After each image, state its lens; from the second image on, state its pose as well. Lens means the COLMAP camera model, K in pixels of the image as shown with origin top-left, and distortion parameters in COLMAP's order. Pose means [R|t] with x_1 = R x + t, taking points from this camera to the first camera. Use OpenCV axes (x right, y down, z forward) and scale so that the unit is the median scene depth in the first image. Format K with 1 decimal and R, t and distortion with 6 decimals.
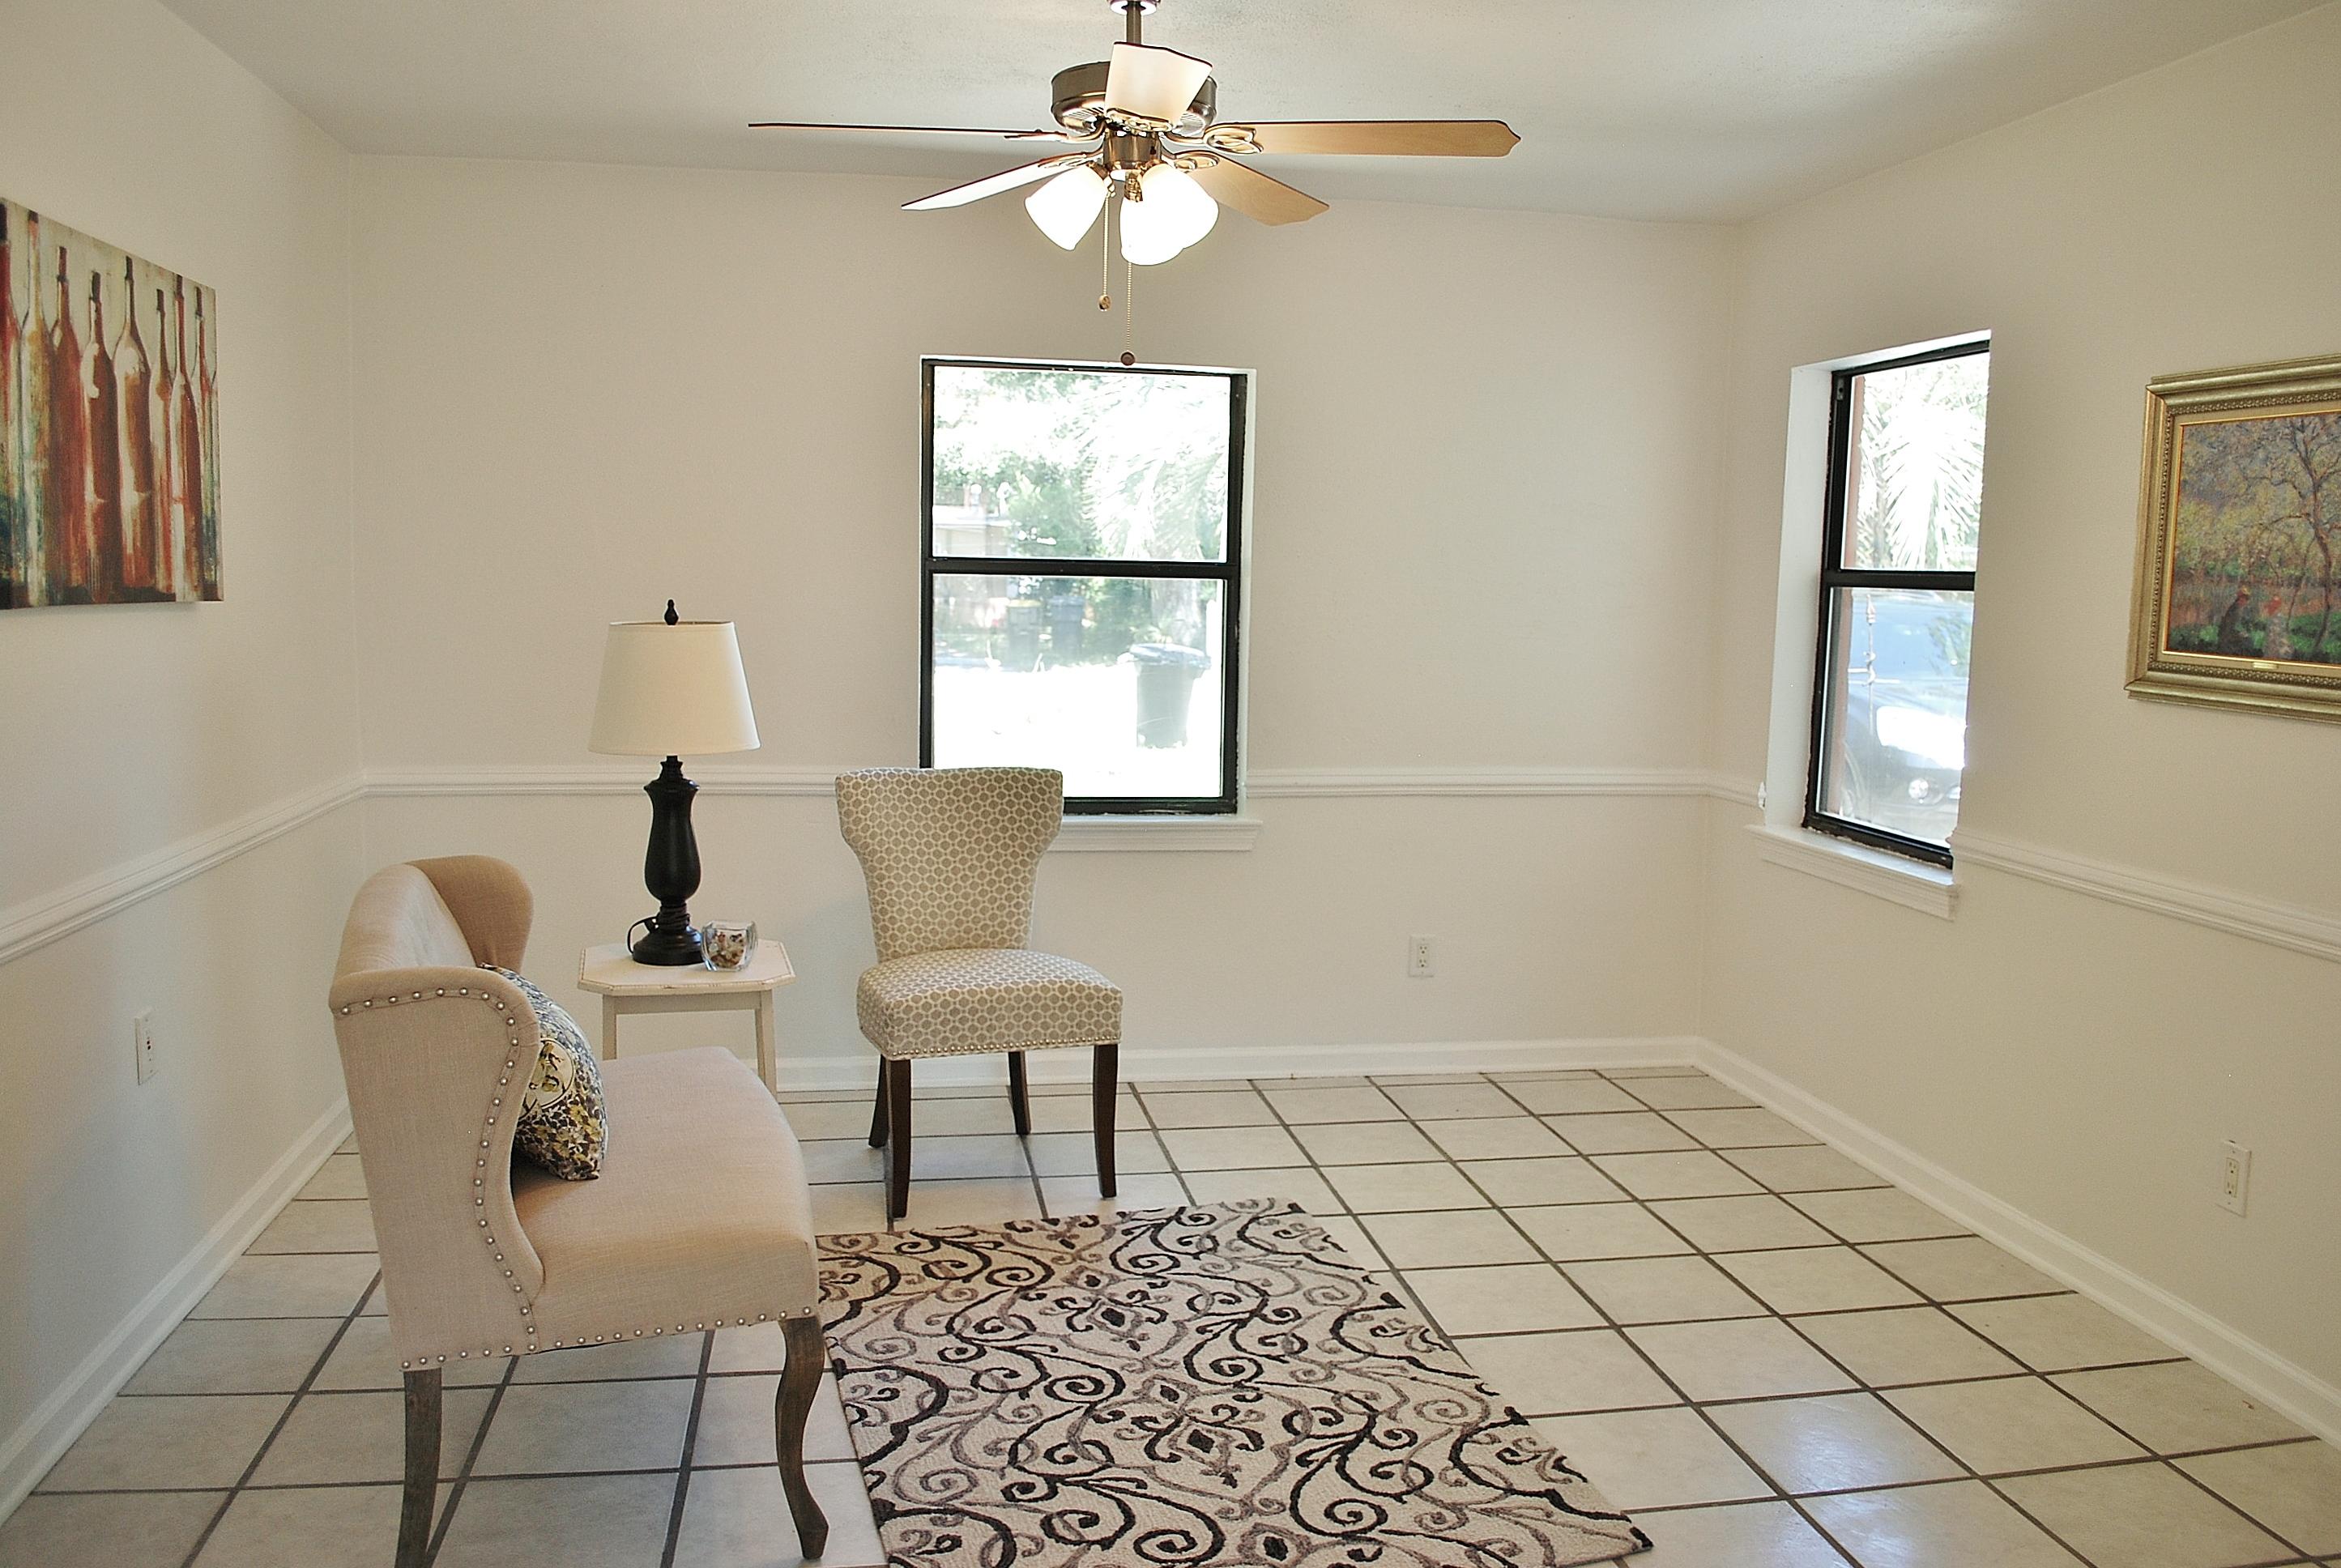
lens RADIAL K [[1861.7, 0, 1177.0], [0, 1861.7, 786.2], [0, 0, 1]] dist [-0.079089, 0.006374]
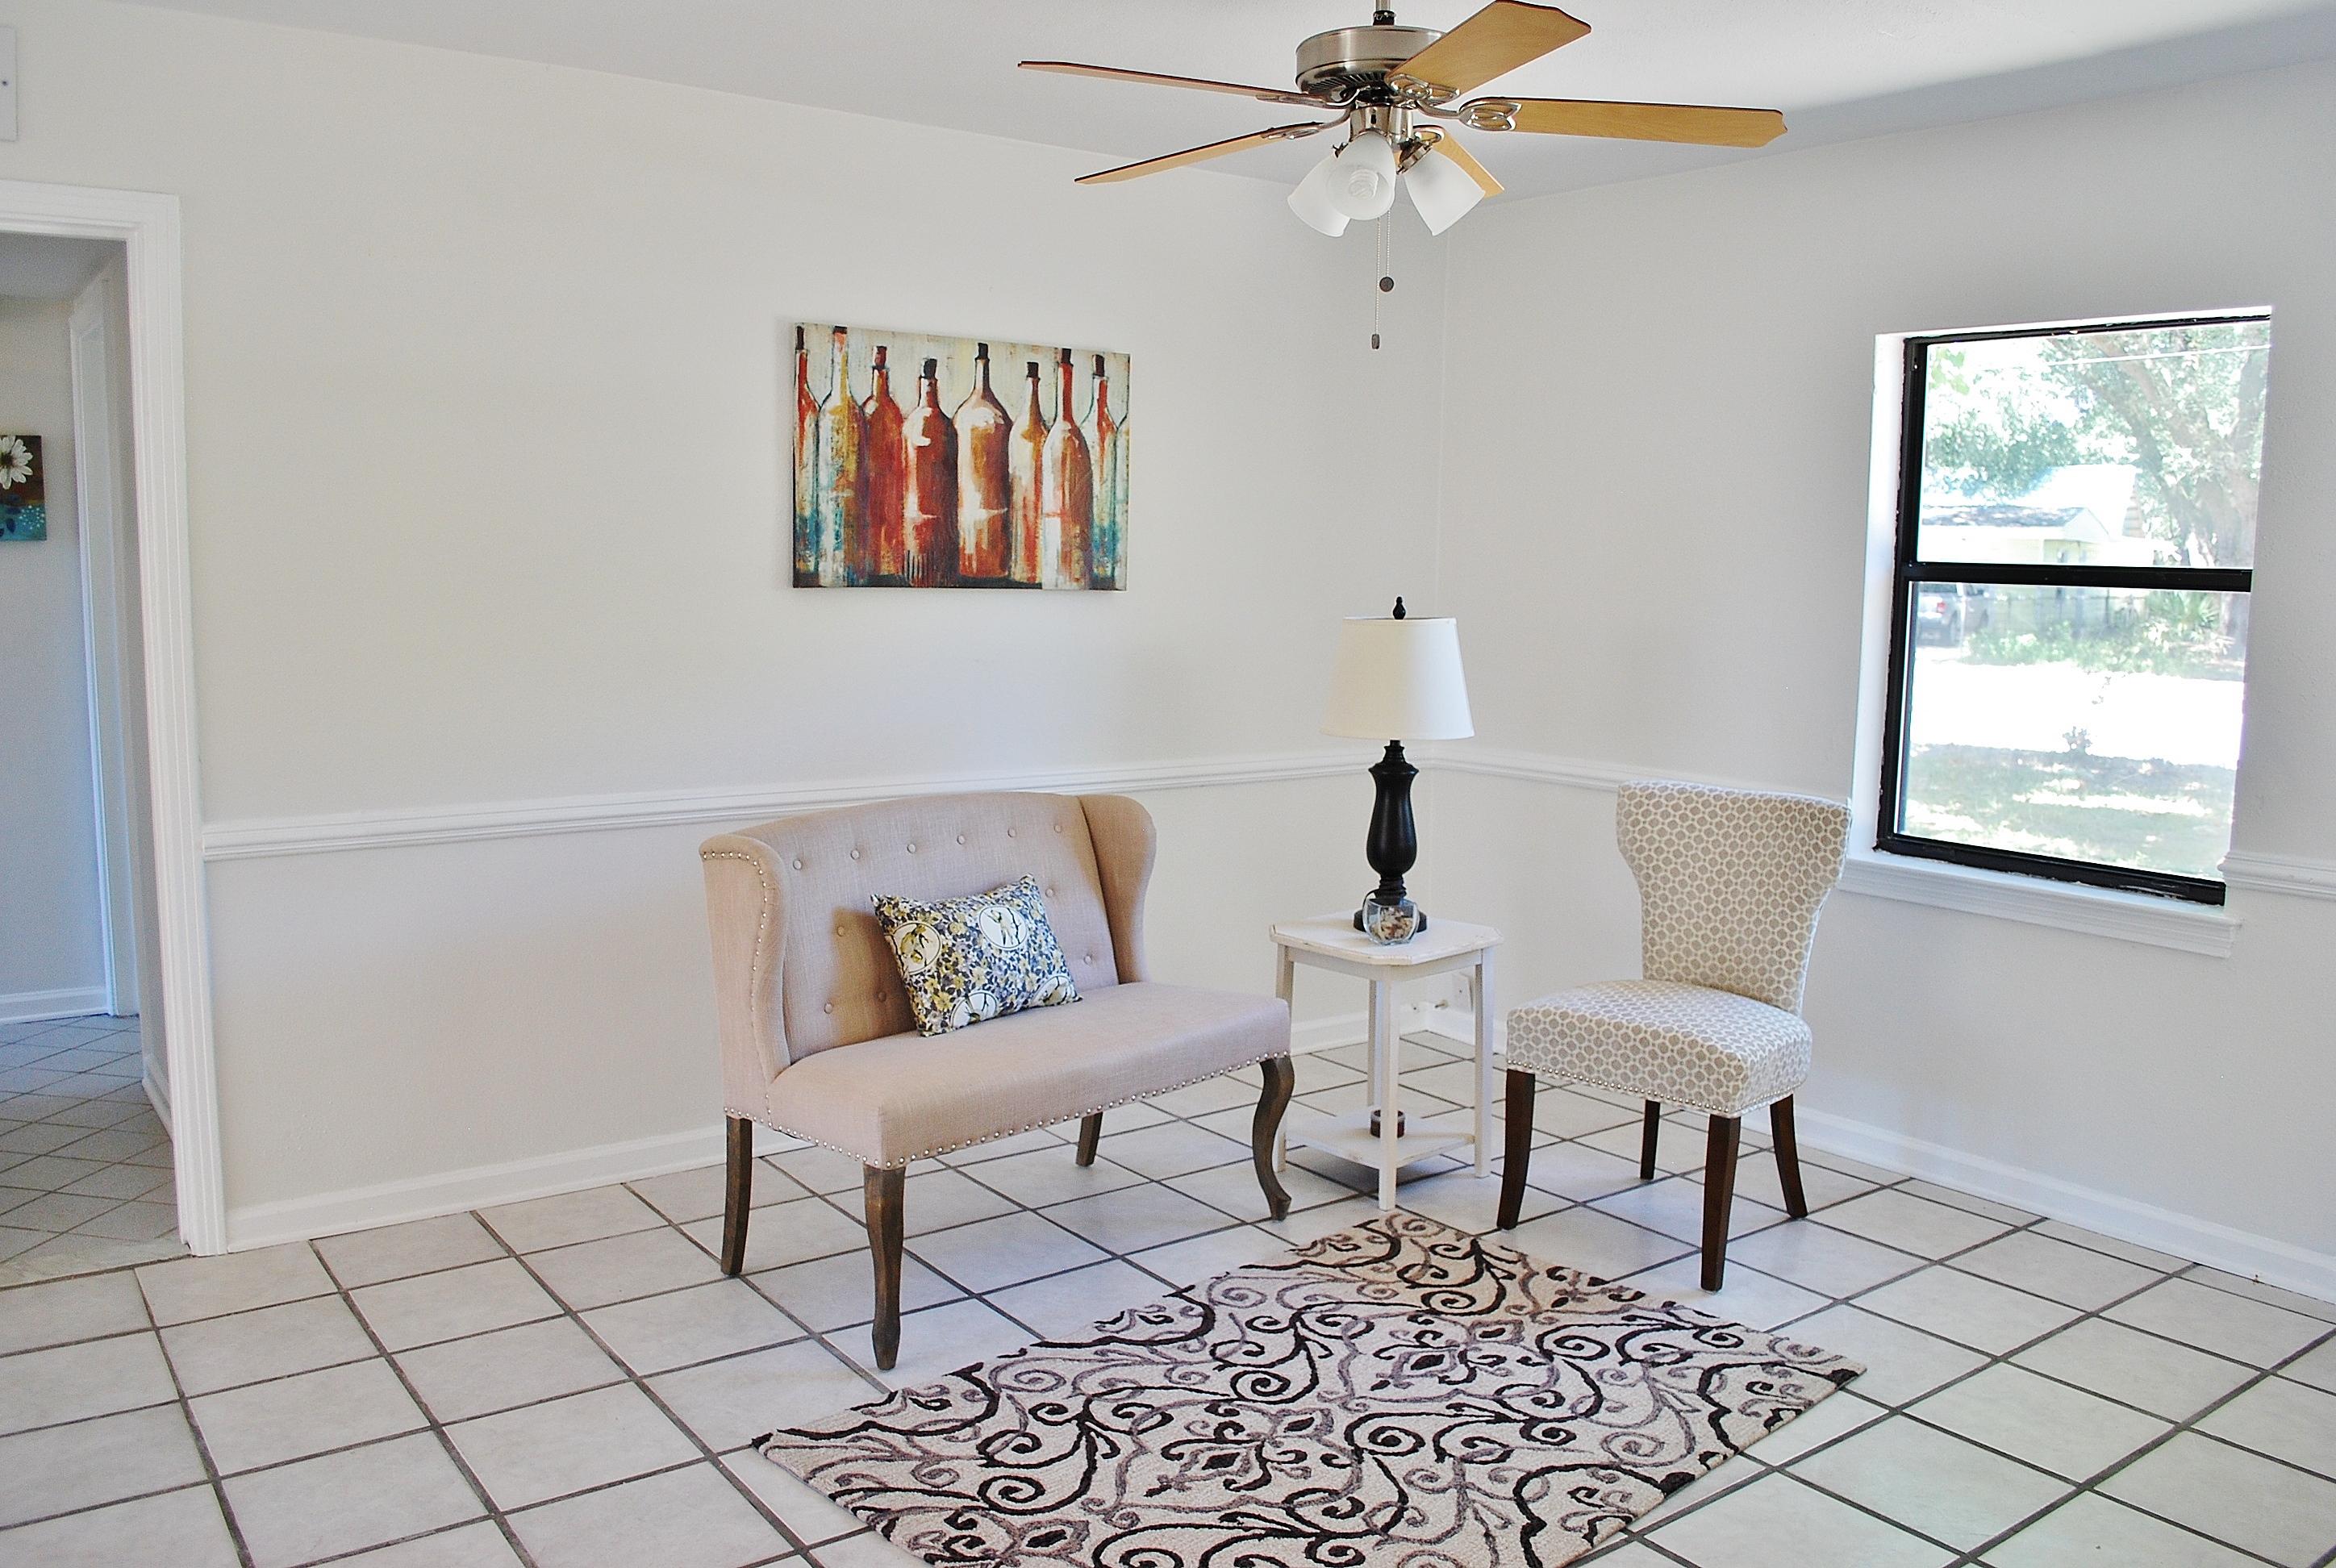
lens RADIAL K [[1857.8, 0, 1217.6], [0, 1857.8, 786.3], [0, 0, 1]] dist [-0.079089, 0.006374]
pose [[0.454880, 0.099547, -0.884971, 0.744264], [-0.109569, 0.992439, 0.055316, -0.044614], [0.883787, 0.071803, 0.462348, 0.470806]]
